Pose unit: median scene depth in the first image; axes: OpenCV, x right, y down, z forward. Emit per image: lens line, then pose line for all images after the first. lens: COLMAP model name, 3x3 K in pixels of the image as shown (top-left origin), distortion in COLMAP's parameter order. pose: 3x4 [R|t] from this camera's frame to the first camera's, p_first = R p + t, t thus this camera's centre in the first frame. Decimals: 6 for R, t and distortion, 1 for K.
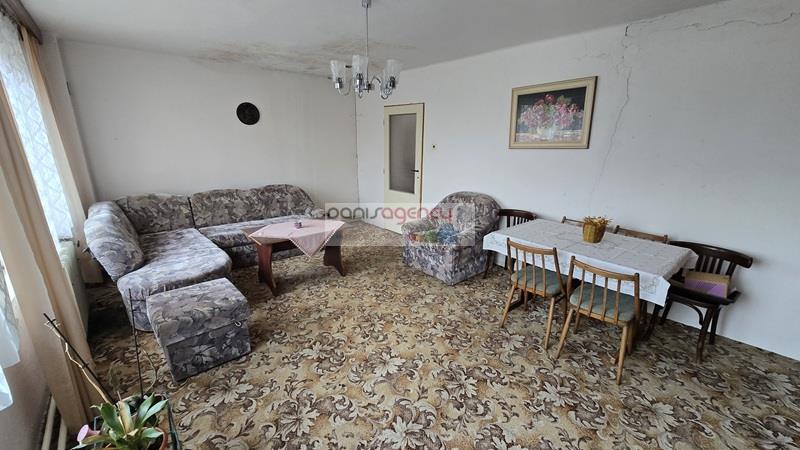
lens RADIAL K [[323.9, 0, 397.6], [0, 323.9, 227.6], [0, 0, 1]] dist [-0.001821, -0.000047]
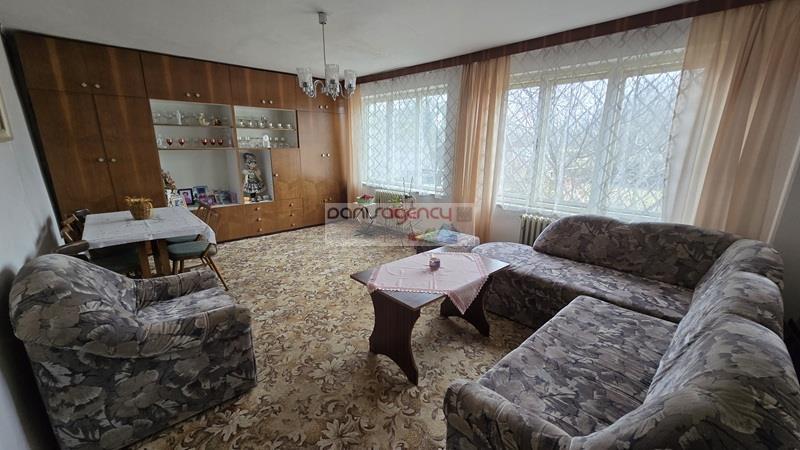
lens RADIAL K [[323.9, 0, 397.6], [0, 323.9, 227.6], [0, 0, 1]] dist [-0.001821, -0.000047]
pose [[-0.999212, -0.005744, -0.039282, -0.248416], [-0.024623, 0.865838, 0.499718, -0.484710], [0.031142, 0.500292, -0.865297, 1.854392]]
